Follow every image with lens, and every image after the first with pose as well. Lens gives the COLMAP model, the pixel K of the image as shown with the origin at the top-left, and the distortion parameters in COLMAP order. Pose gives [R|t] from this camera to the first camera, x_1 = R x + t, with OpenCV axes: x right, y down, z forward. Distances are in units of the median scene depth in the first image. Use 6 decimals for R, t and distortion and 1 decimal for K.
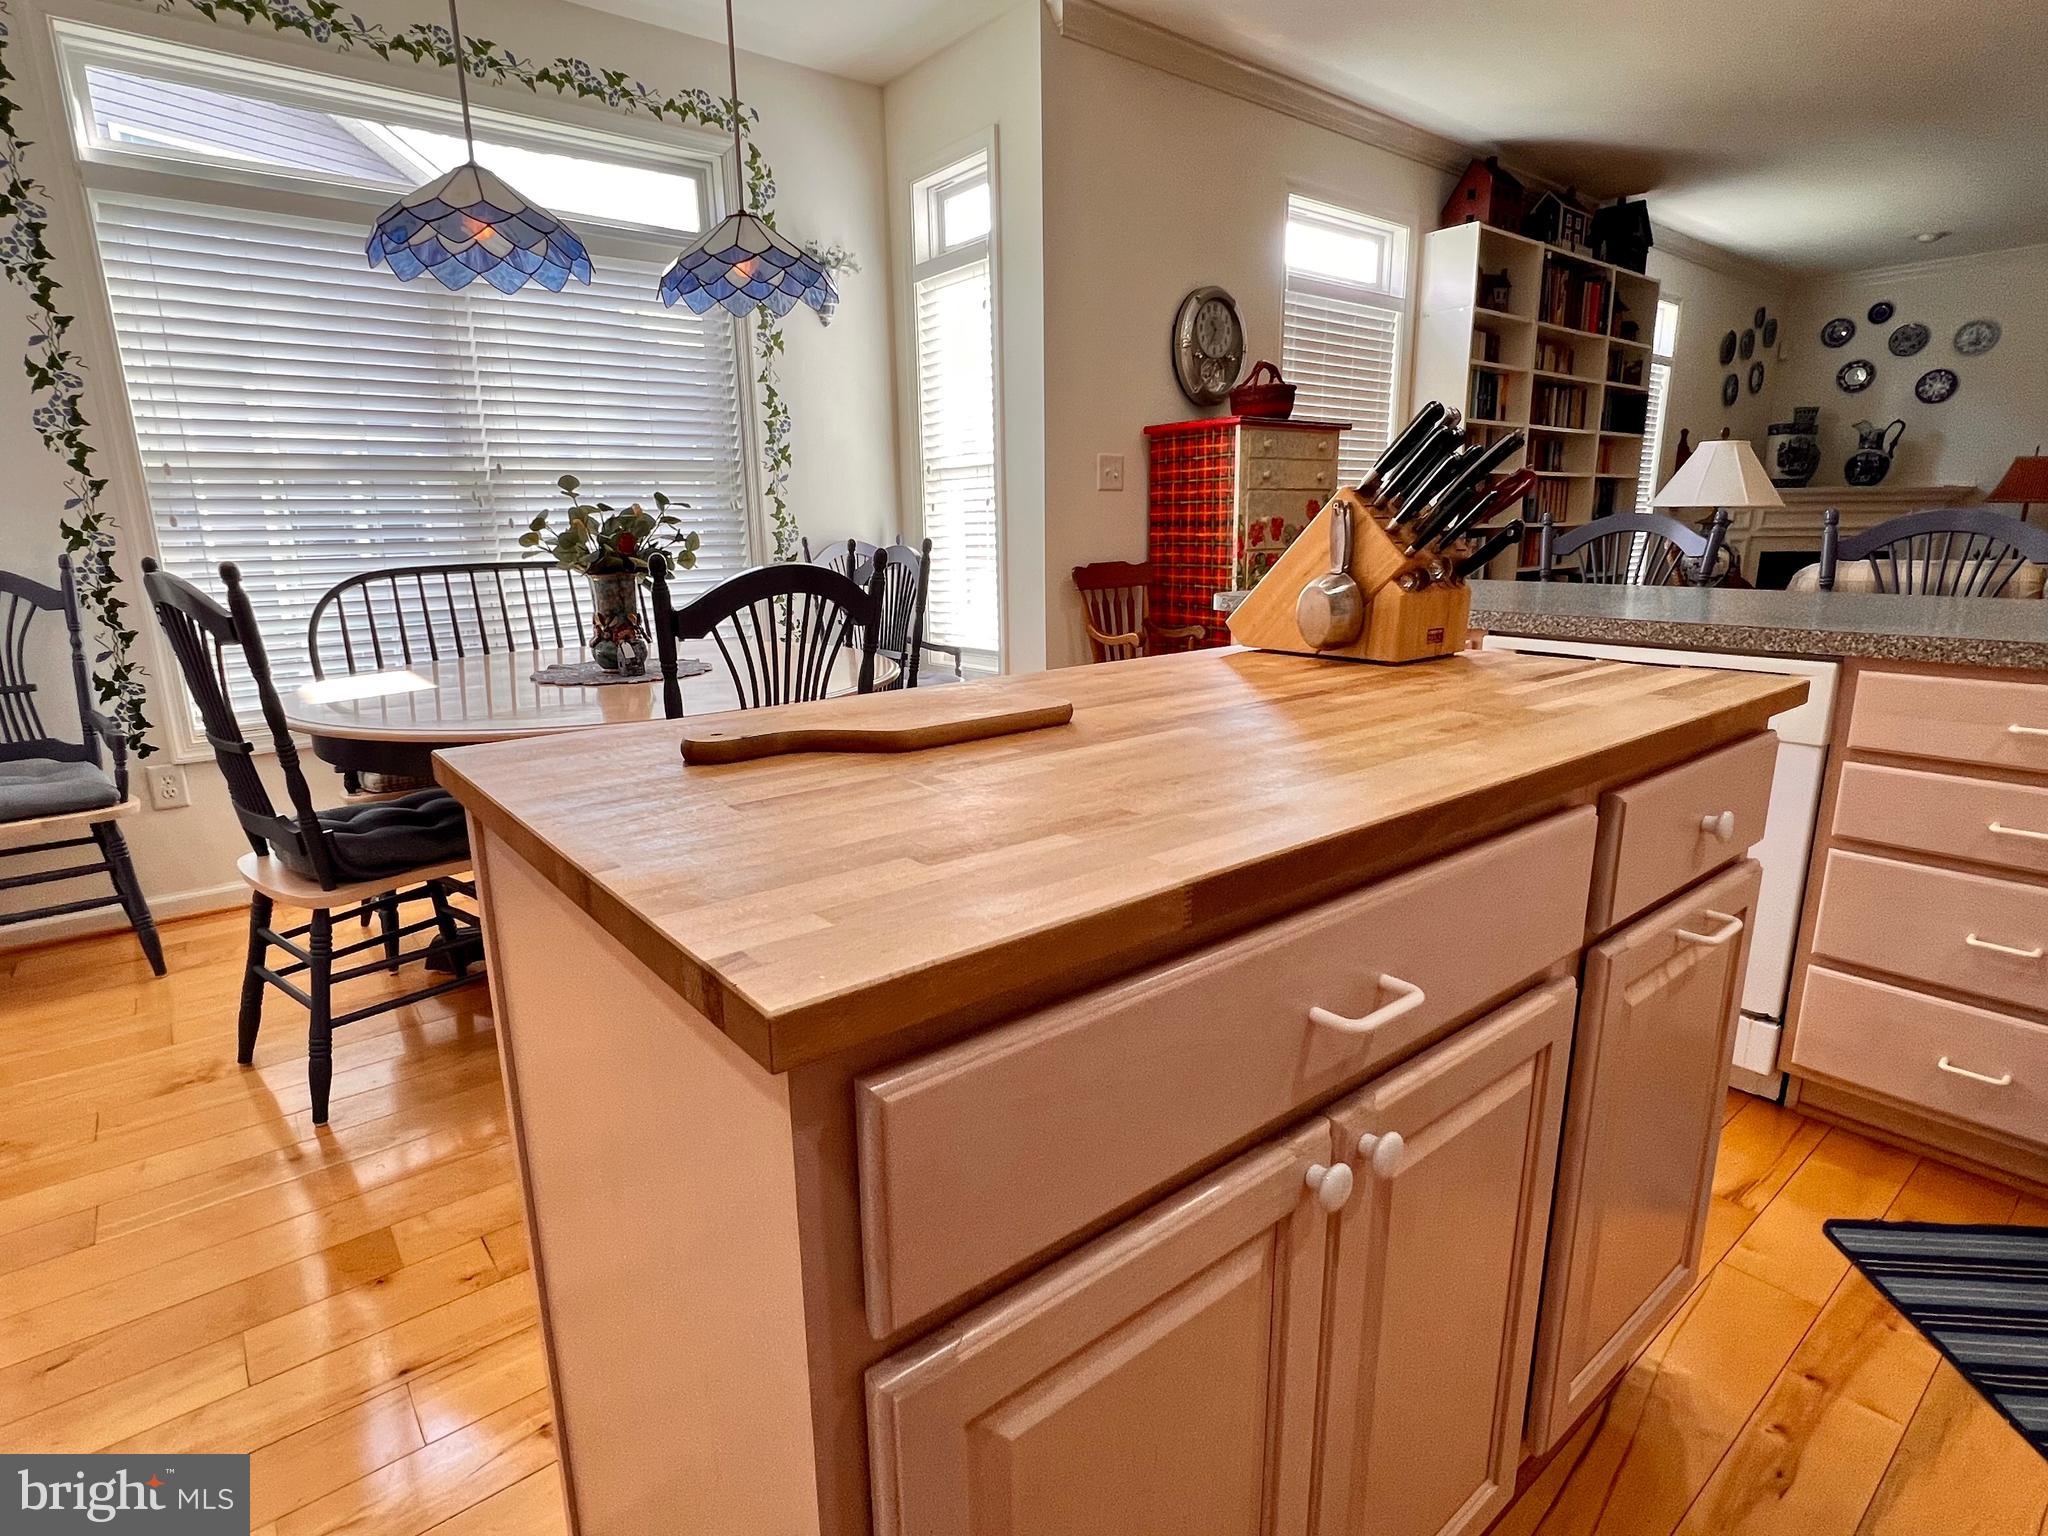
lens RADIAL K [[1044.2, 0, 1013.4], [0, 1044.2, 768.4], [0, 0, 1]] dist [-0.002009, 0.000689]
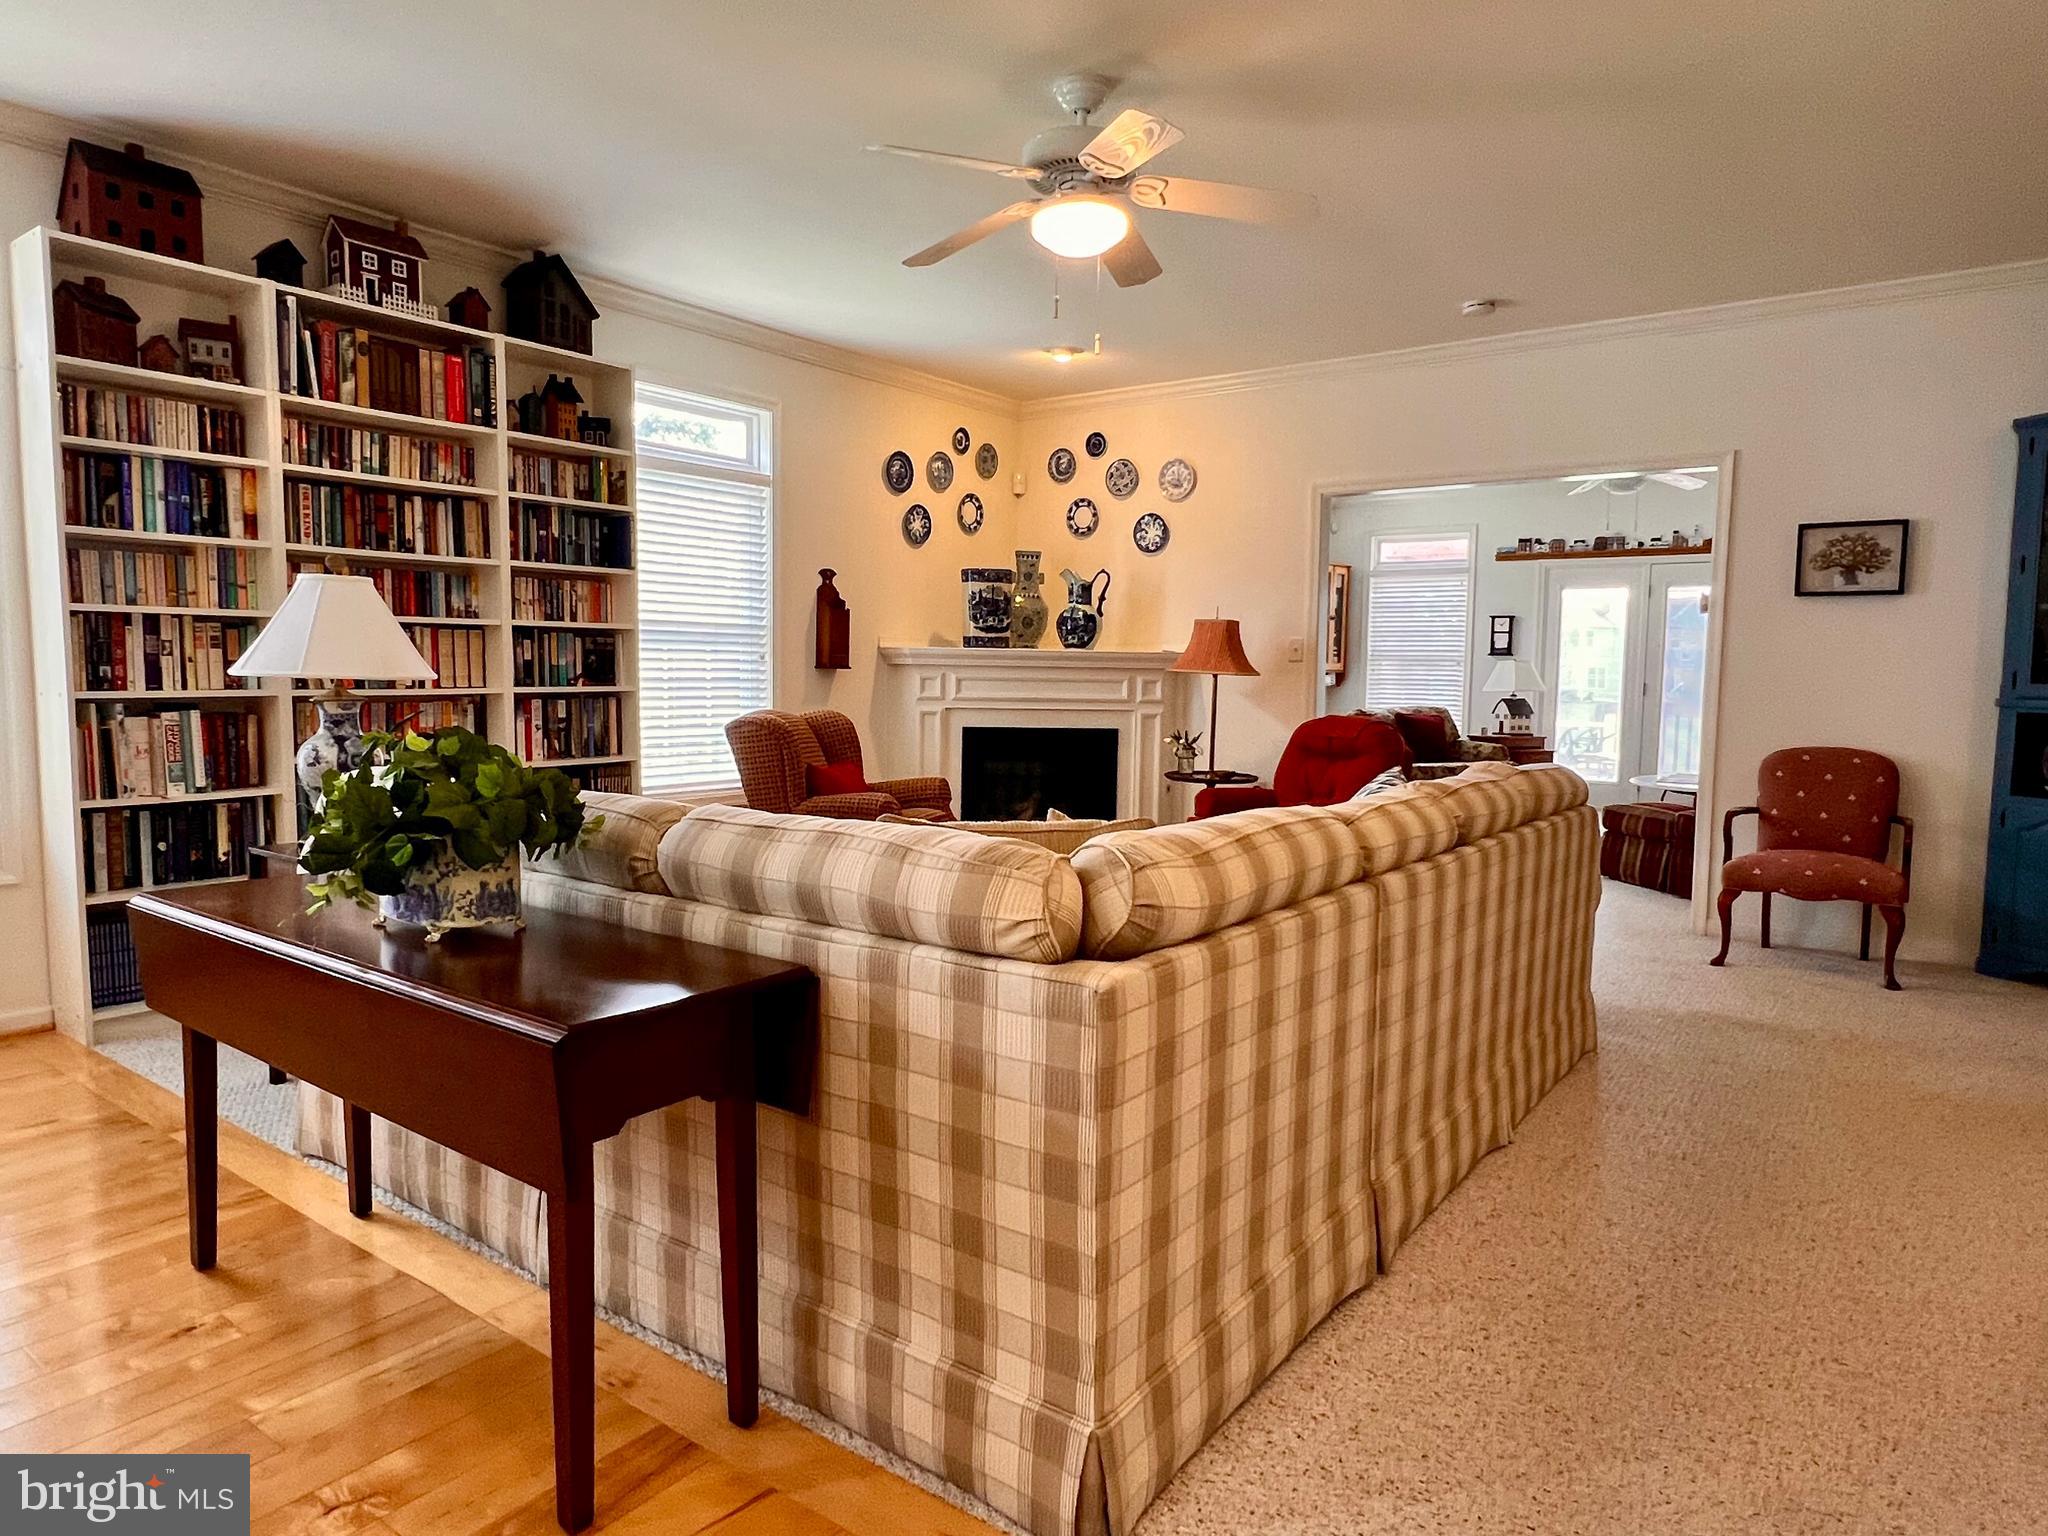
lens RADIAL K [[1275.5, 0, 1008.3], [0, 1275.5, 781.4], [0, 0, 1]] dist [0.004833, -0.007850]
pose [[0.966622, 0.003739, 0.256179, 0.514733], [0.032217, 0.990183, -0.136014, -0.038275], [-0.254173, 0.139727, 0.957012, 0.090334]]
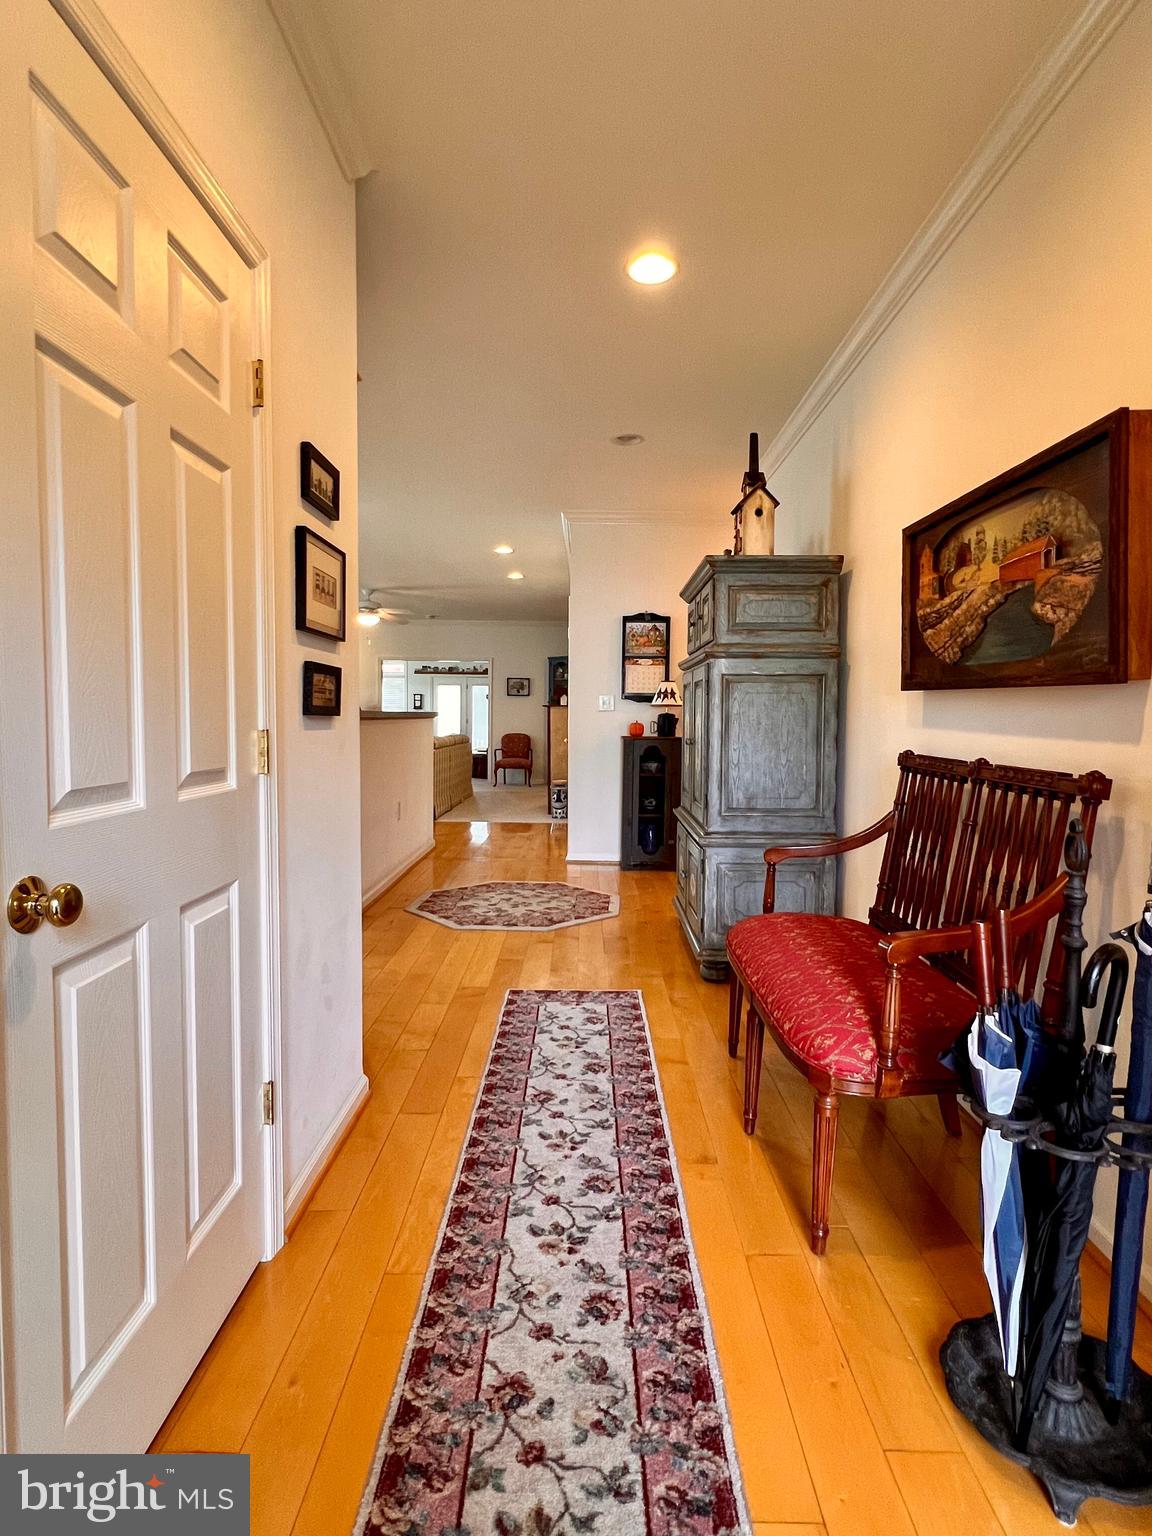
lens RADIAL K [[808.1, 0, 577.5], [0, 808.1, 766.3], [0, 0, 1]] dist [0.000553, 0.000005]
pose [[0.639571, -0.026530, 0.768274, -0.189715], [0.157712, 0.982674, -0.097357, 0.136964], [-0.752380, 0.183433, 0.632674, -0.606783]]
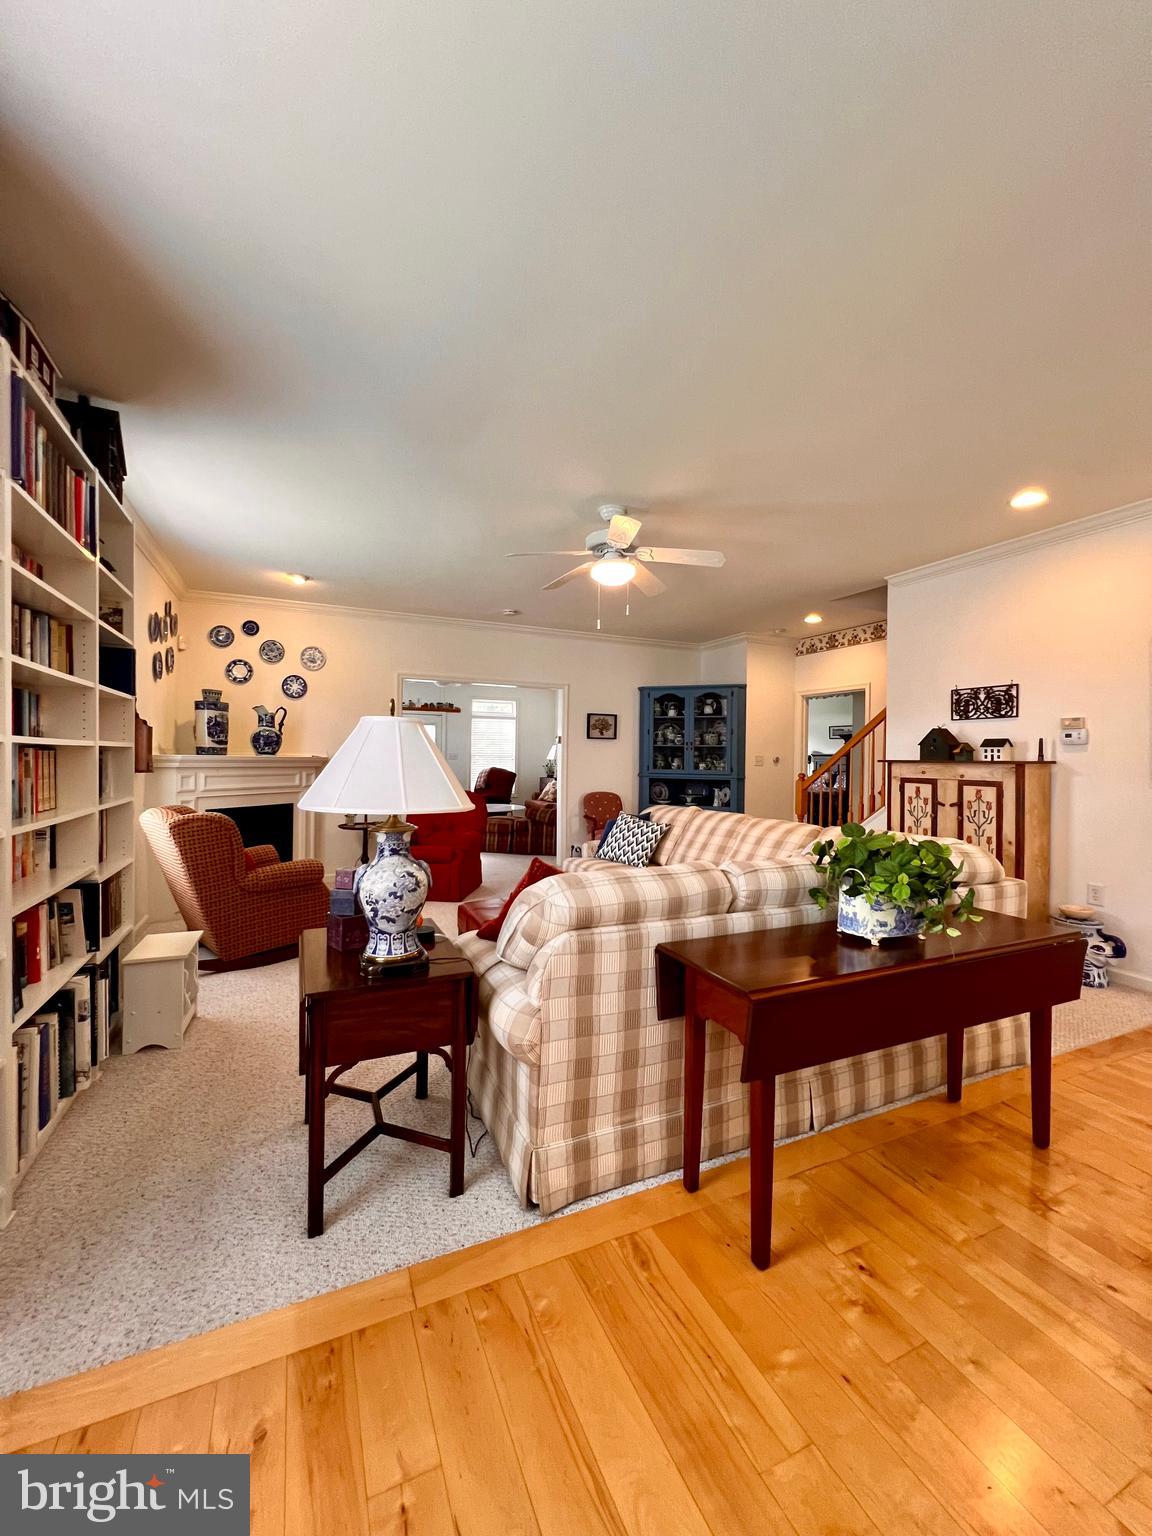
lens RADIAL K [[615.2, 0, 591.3], [0, 615.2, 763.5], [0, 0, 1]] dist [-0.012823, 0.000220]
pose [[0.228412, 0.009650, 0.973517, 0.175161], [0.208369, 0.976295, -0.058567, -0.133848], [-0.951005, 0.216228, 0.220987, 0.458906]]
